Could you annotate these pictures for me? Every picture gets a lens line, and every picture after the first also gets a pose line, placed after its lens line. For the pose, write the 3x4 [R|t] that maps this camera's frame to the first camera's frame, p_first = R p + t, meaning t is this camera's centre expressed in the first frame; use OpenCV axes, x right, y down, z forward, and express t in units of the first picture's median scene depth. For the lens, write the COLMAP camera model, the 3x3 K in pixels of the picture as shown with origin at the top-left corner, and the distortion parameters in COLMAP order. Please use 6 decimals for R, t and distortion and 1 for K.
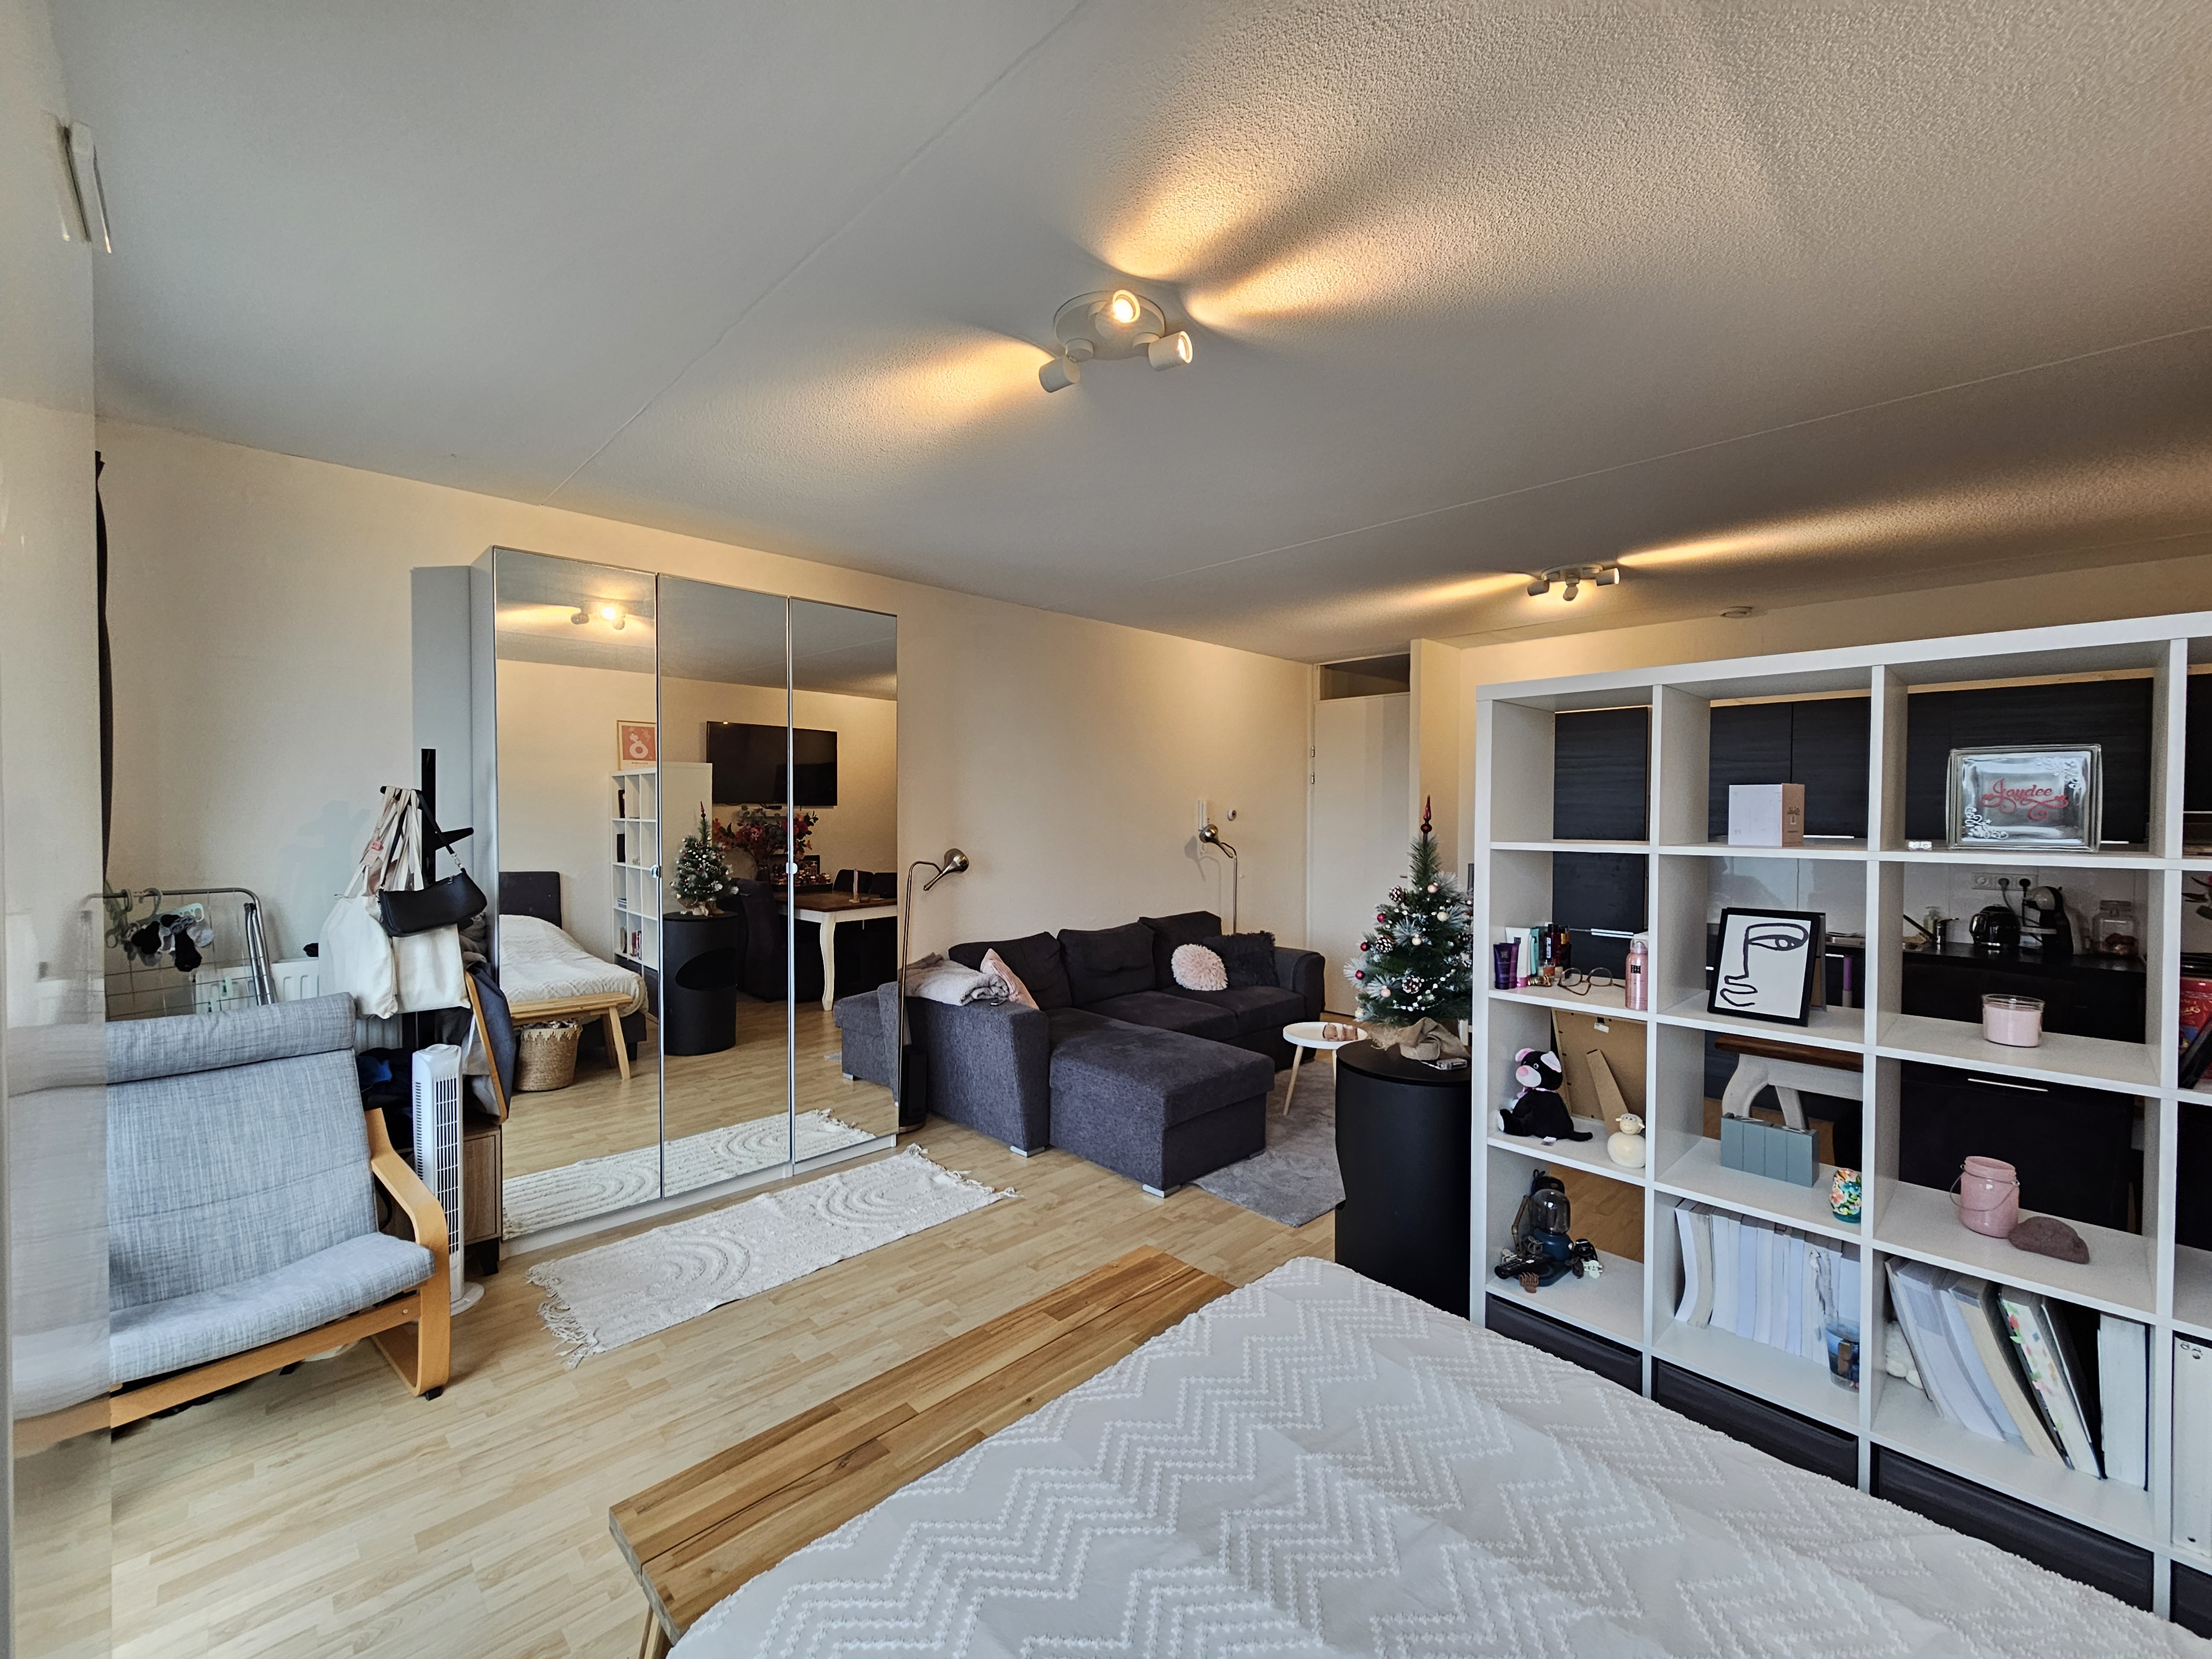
lens RADIAL K [[912.3, 0, 1106.0], [0, 912.3, 829.5], [0, 0, 1]] dist [-0.001979, -0.000393]
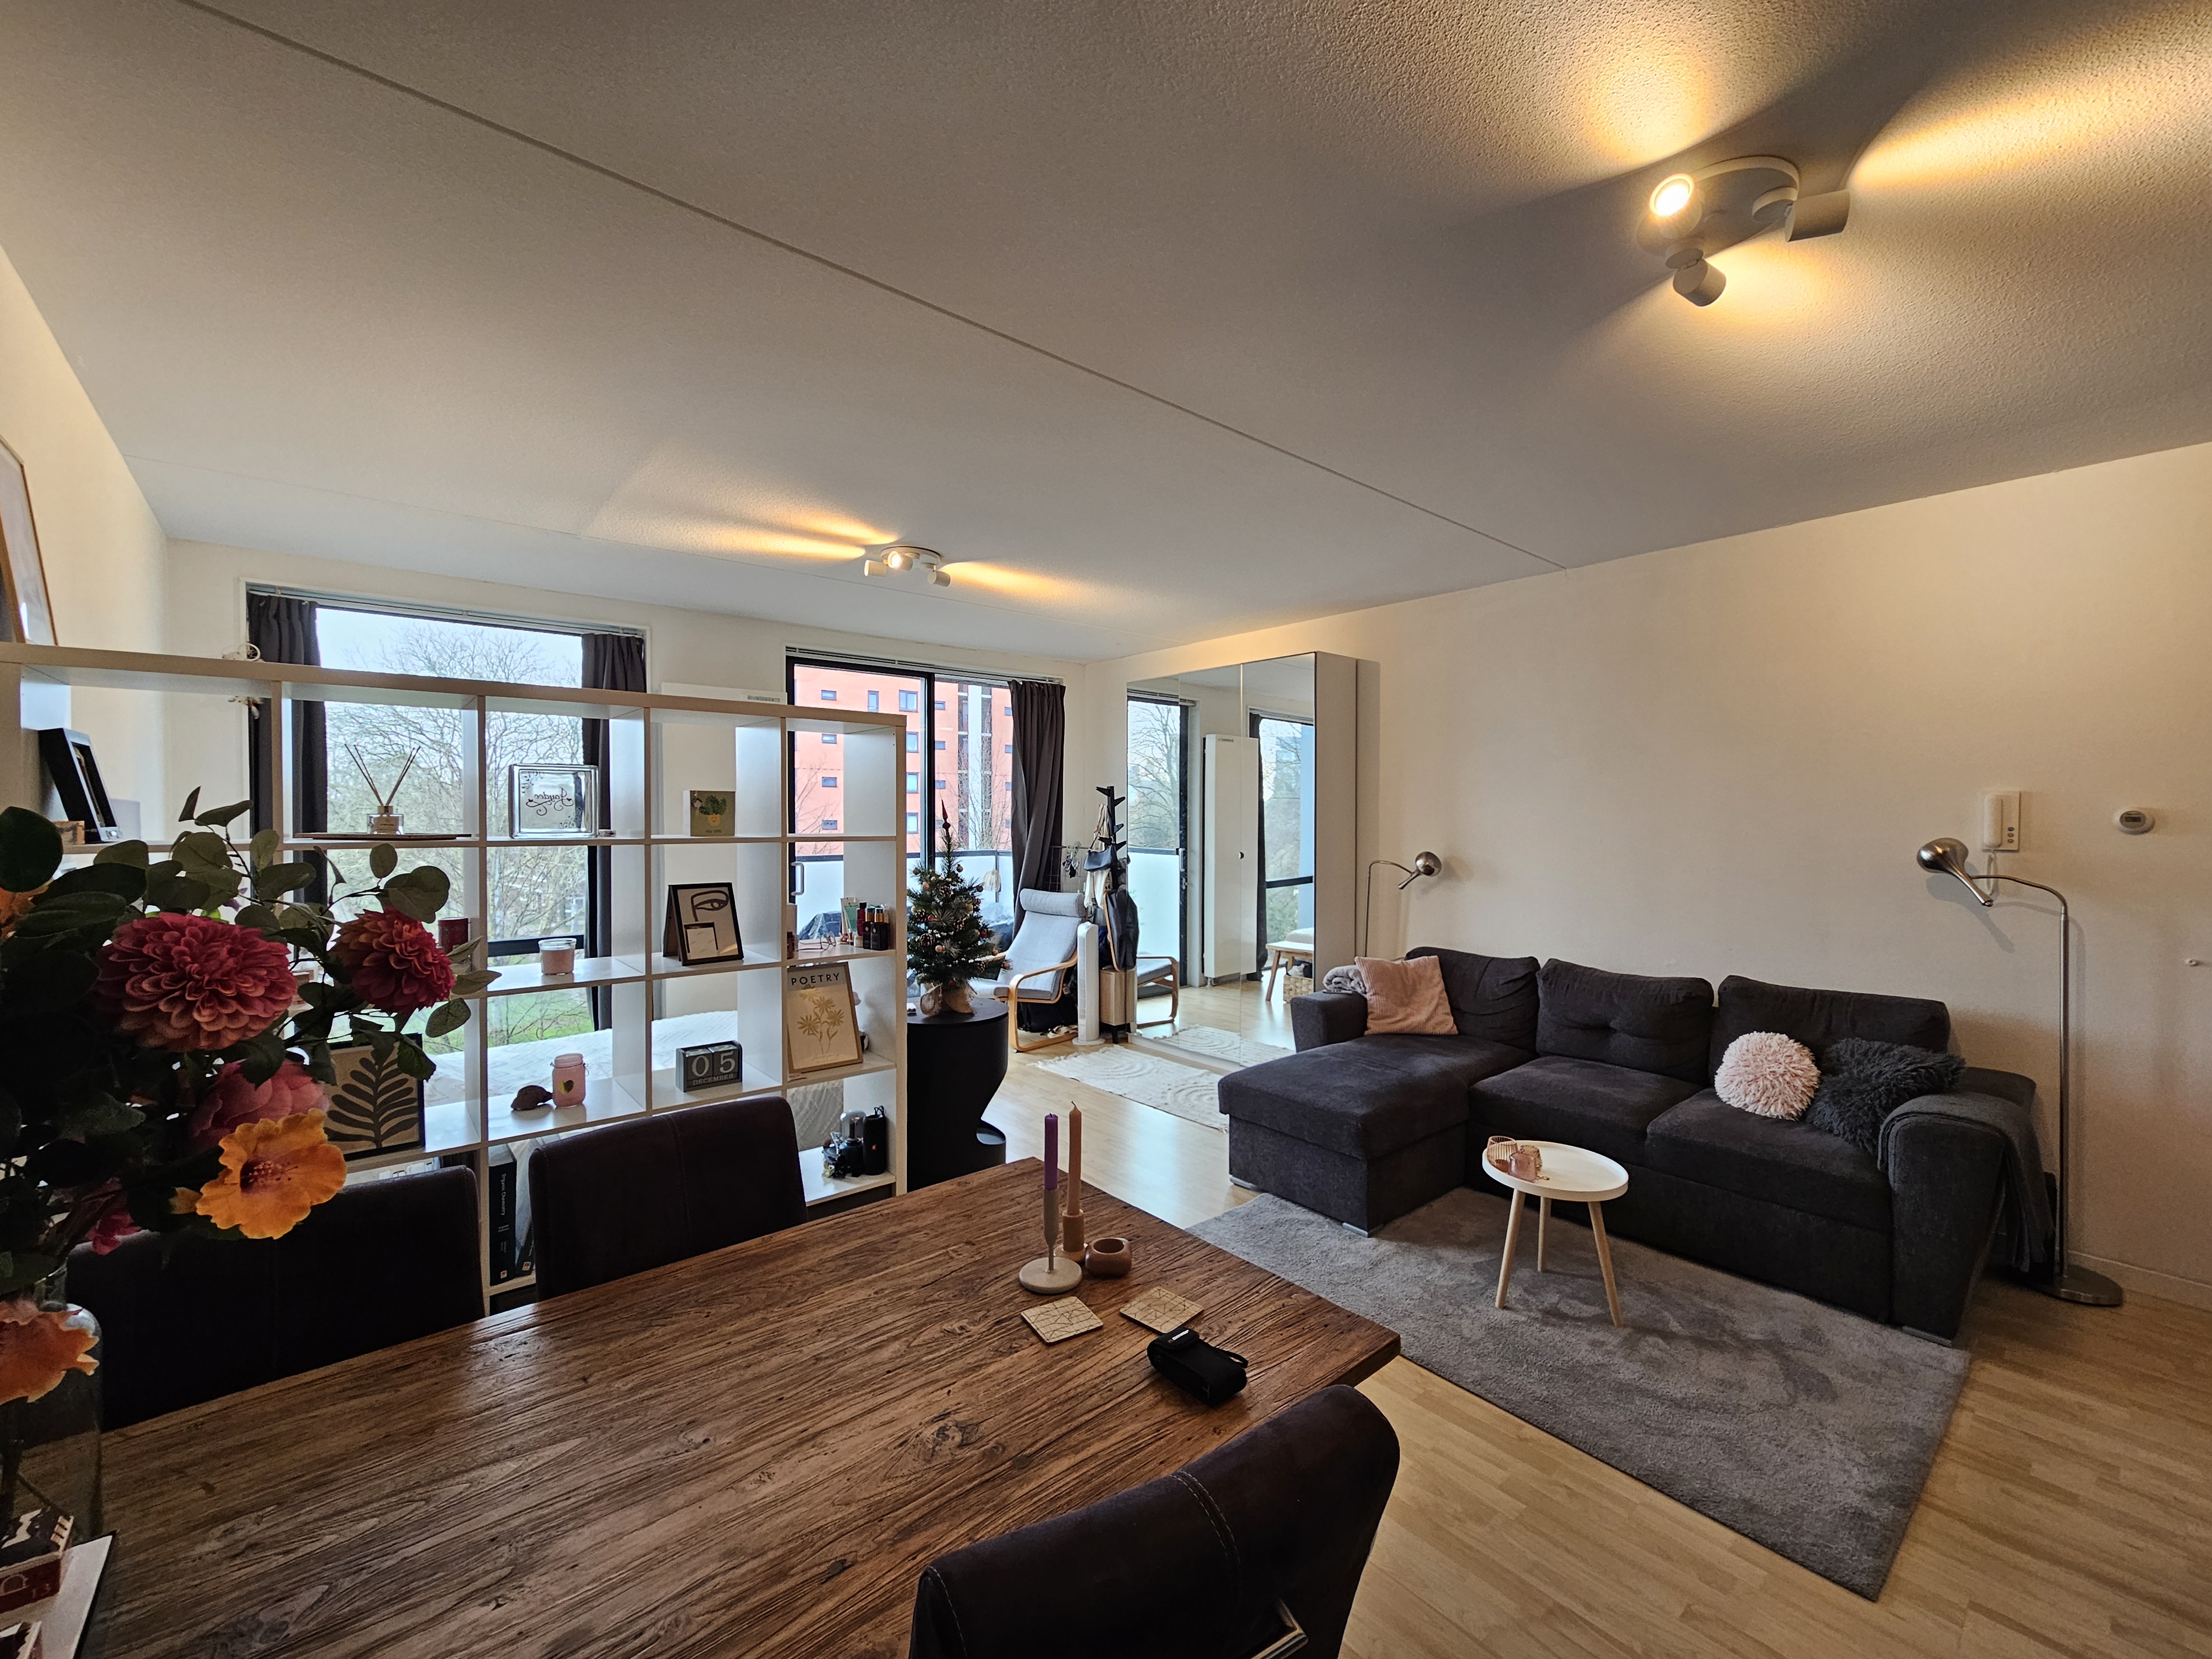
lens RADIAL K [[912.3, 0, 1106.0], [0, 912.3, 829.5], [0, 0, 1]] dist [-0.001979, -0.000393]
pose [[-0.071132, 0.016358, -0.997333, 1.391148], [-0.018278, 0.999676, 0.017700, -0.023962], [0.997299, 0.019488, -0.070810, 1.154275]]
